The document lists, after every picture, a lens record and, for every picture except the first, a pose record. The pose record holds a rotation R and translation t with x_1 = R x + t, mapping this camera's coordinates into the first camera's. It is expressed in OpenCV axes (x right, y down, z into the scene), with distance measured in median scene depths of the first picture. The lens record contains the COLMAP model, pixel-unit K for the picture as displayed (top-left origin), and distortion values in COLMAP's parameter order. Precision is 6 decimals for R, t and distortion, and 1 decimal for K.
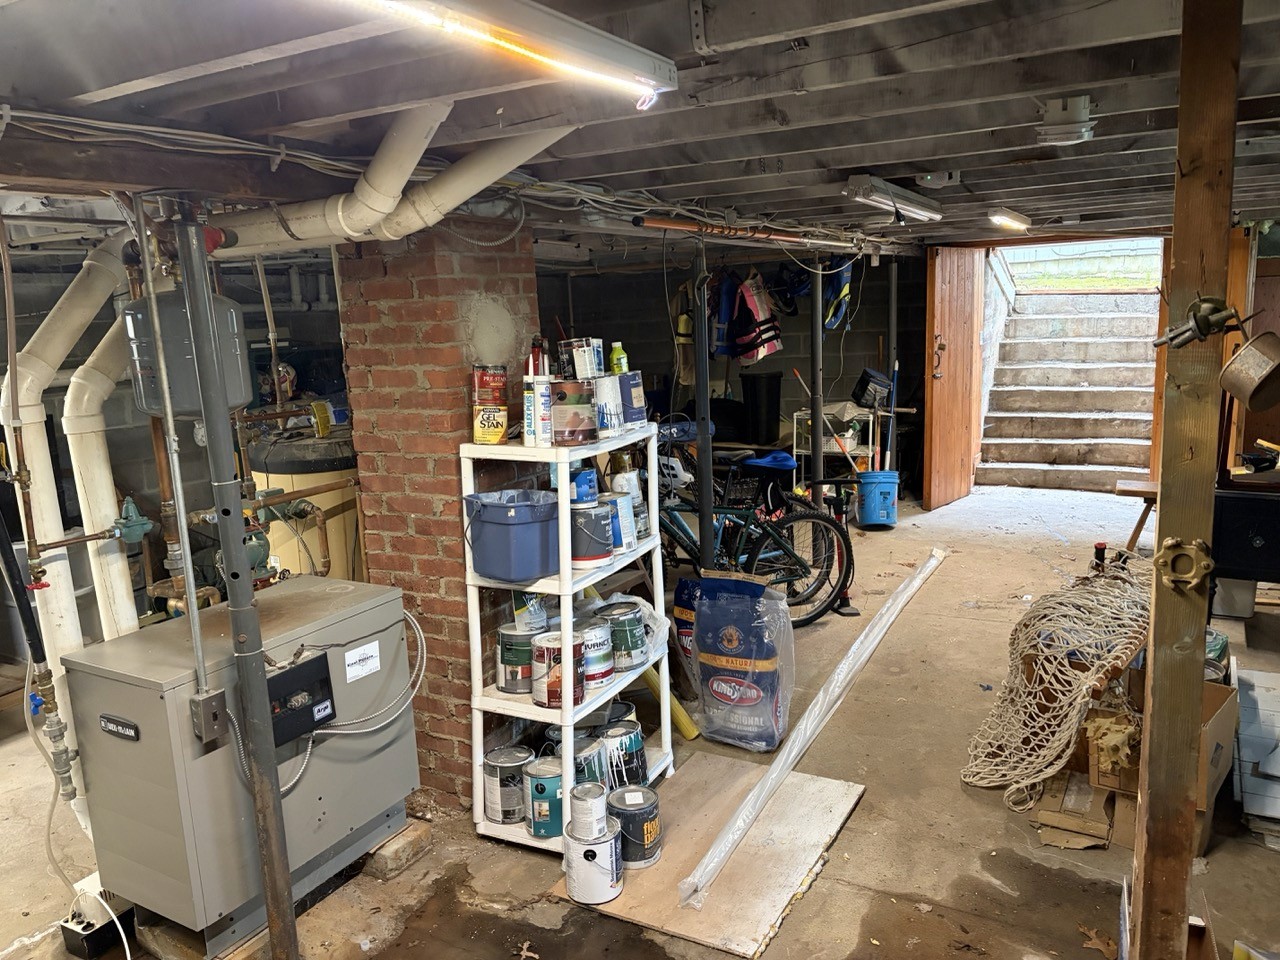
lens RADIAL K [[933.4, 0, 640.0], [0, 933.4, 480.0], [0, 0, 1]] dist [0.019067, -0.011562]
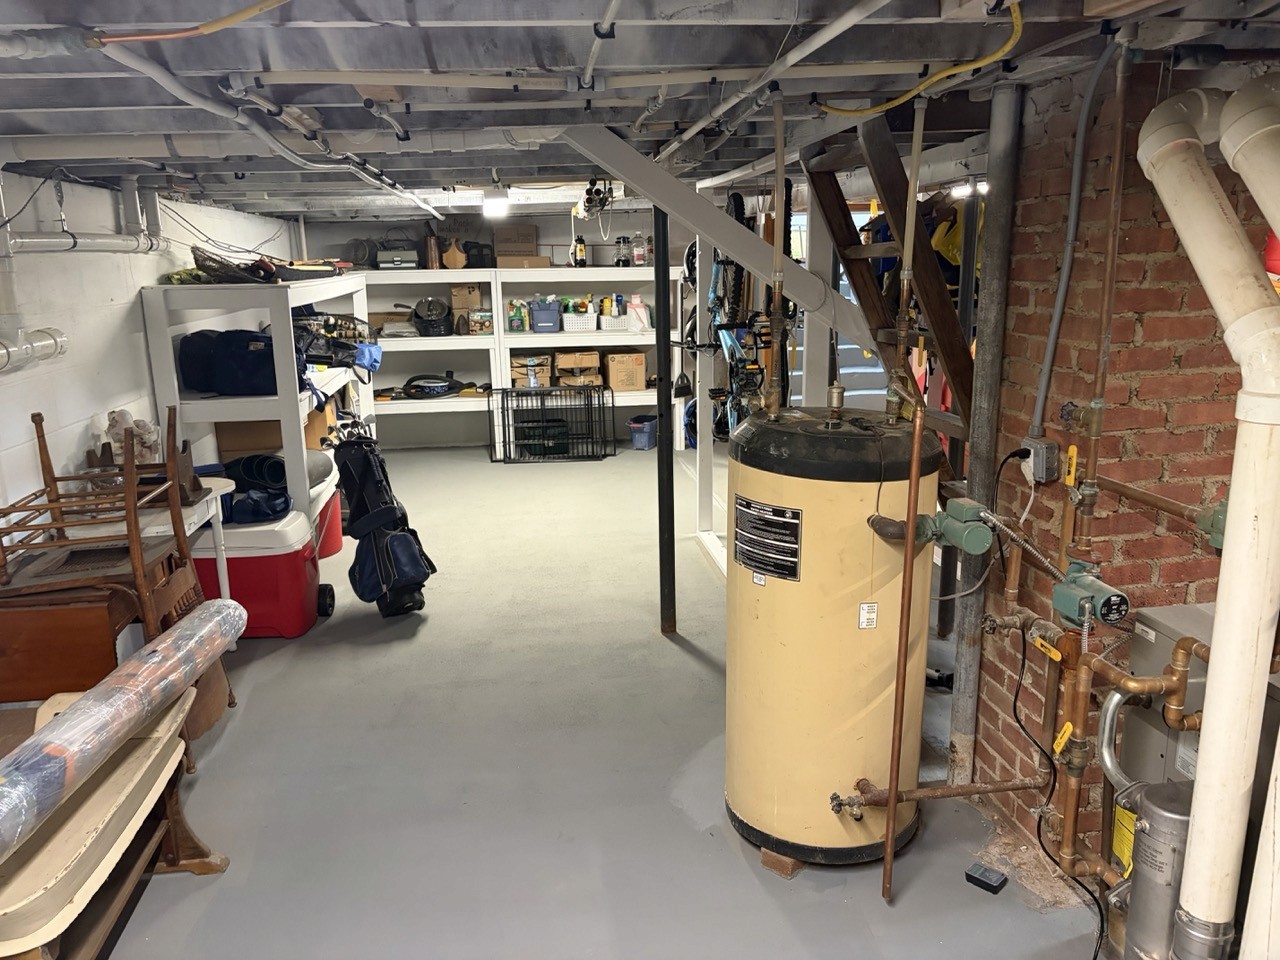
lens RADIAL K [[933.4, 0, 640.0], [0, 933.4, 480.0], [0, 0, 1]] dist [0.019067, -0.011562]
pose [[0.794357, -0.115445, 0.596380, -1.142128], [0.097589, 0.993276, 0.062291, -0.082214], [-0.599561, 0.008719, 0.800282, 0.704768]]
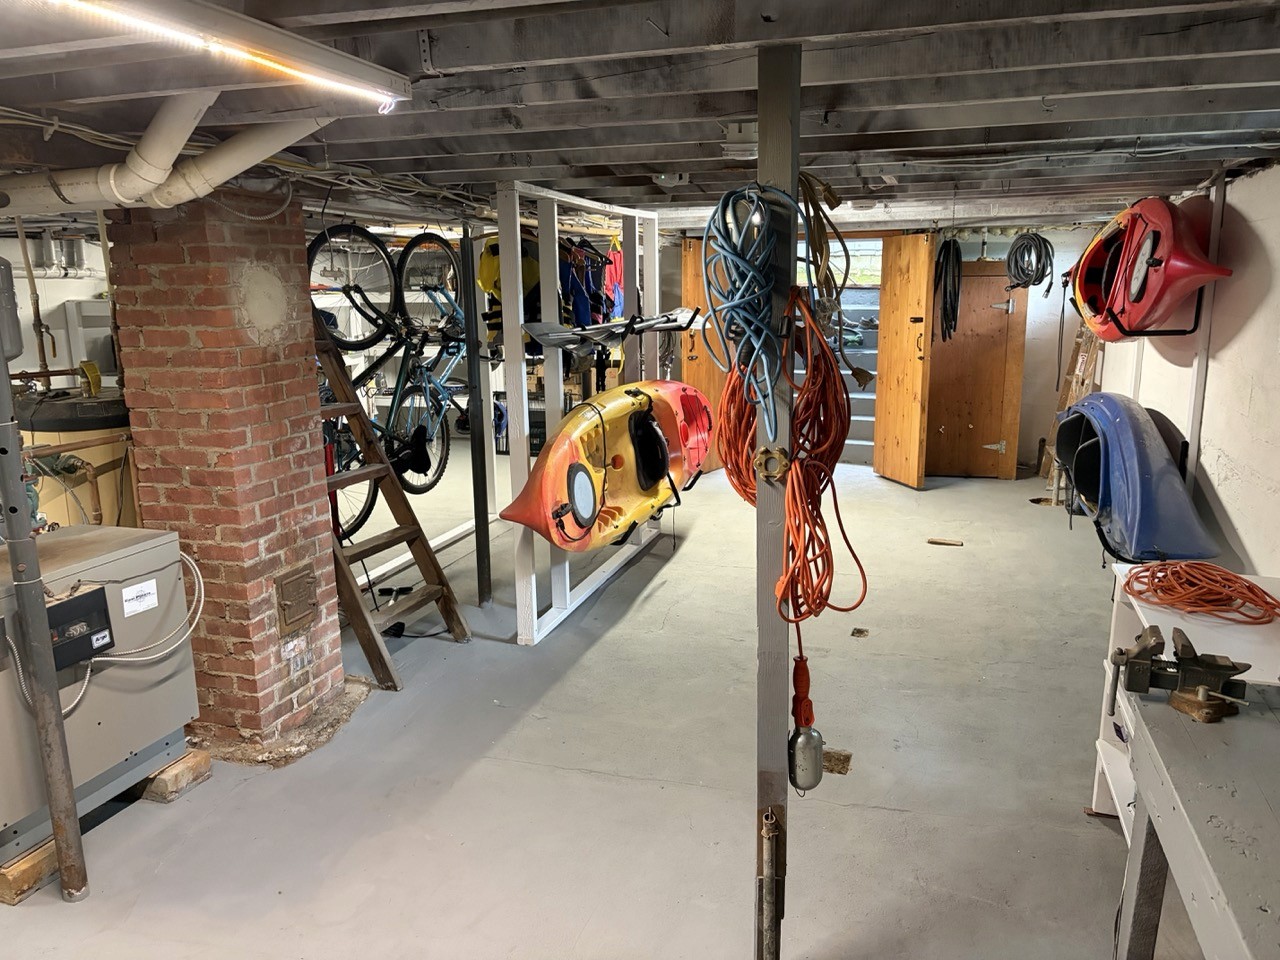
lens RADIAL K [[933.4, 0, 640.0], [0, 933.4, 480.0], [0, 0, 1]] dist [0.019067, -0.011562]
pose [[0.977046, -0.012337, 0.212673, 0.037963], [0.009175, 0.999832, 0.015850, 0.043726], [-0.212833, -0.013535, 0.976995, -0.173270]]
